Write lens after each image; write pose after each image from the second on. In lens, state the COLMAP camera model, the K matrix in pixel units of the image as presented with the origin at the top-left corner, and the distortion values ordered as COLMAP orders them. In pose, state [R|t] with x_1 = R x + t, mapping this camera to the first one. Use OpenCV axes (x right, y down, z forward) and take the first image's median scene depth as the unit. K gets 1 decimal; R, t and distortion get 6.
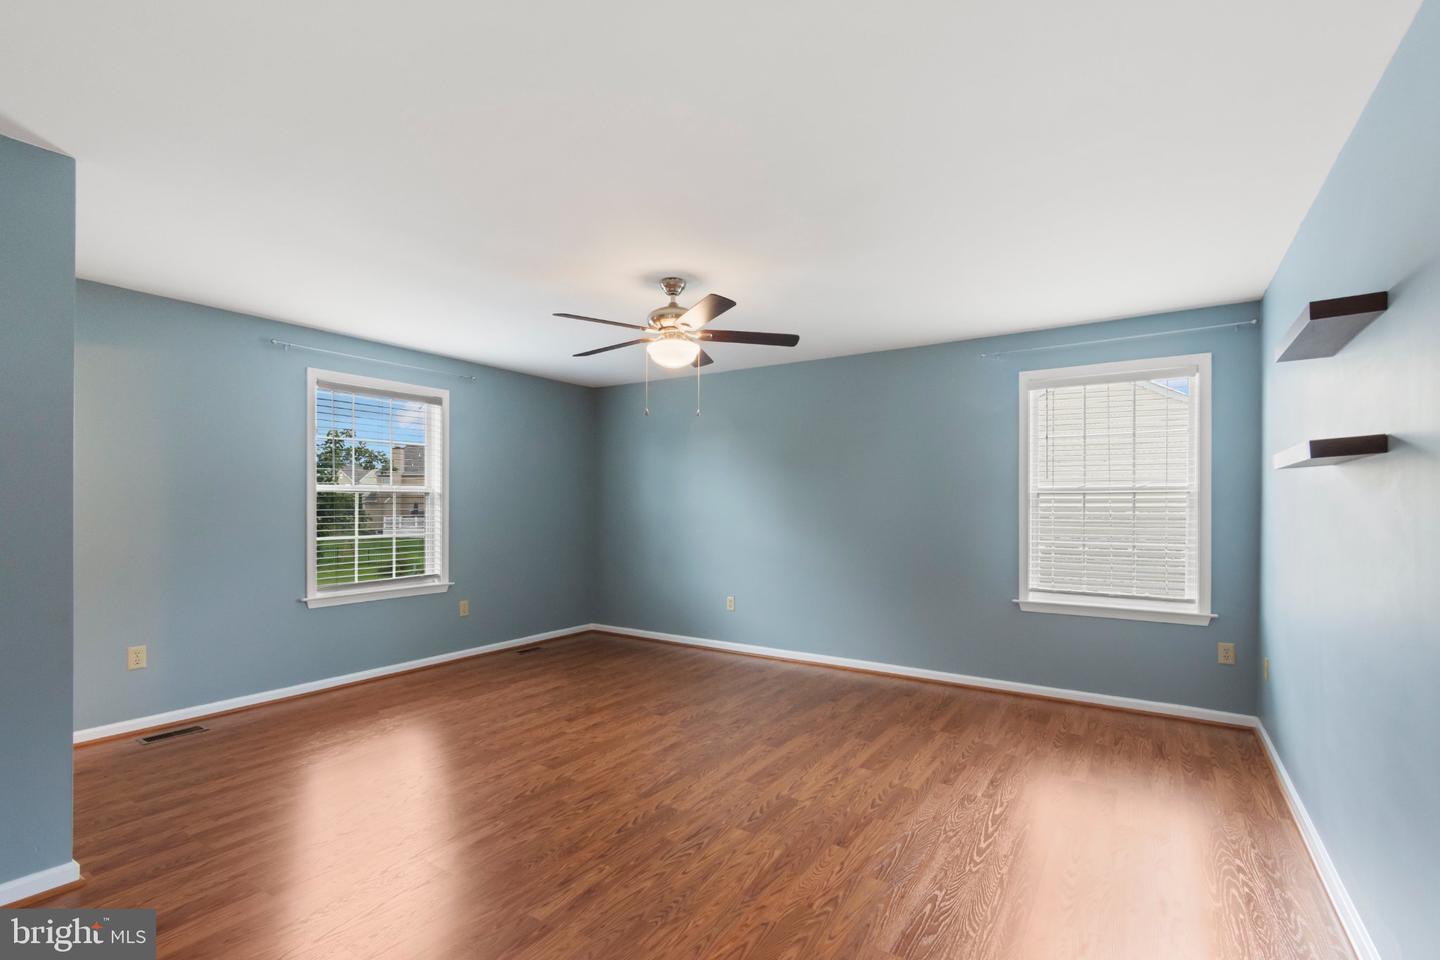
lens RADIAL K [[637.4, 0, 722.0], [0, 637.4, 502.8], [0, 0, 1]] dist [0.000853, 0.000021]
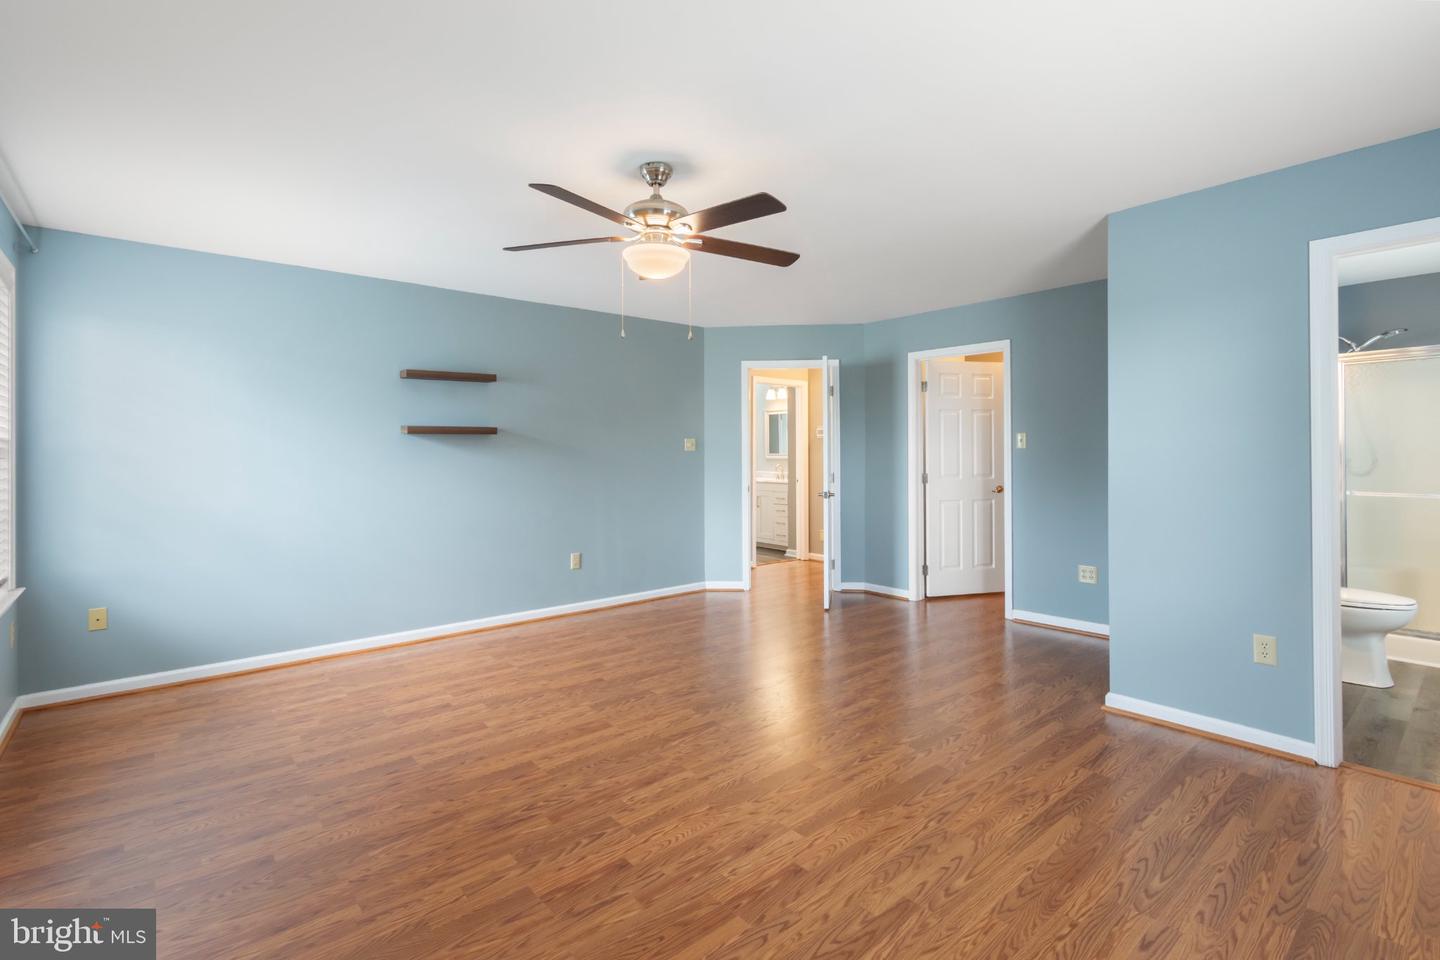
lens RADIAL K [[675.8, 0, 720.6], [0, 675.8, 446.9], [0, 0, 1]] dist [0.000911, -0.000012]
pose [[-0.959572, 0.004152, 0.281432, -0.385030], [0.002770, 0.999982, -0.005307, 0.000256], [-0.281449, -0.004312, -0.959566, 1.773434]]
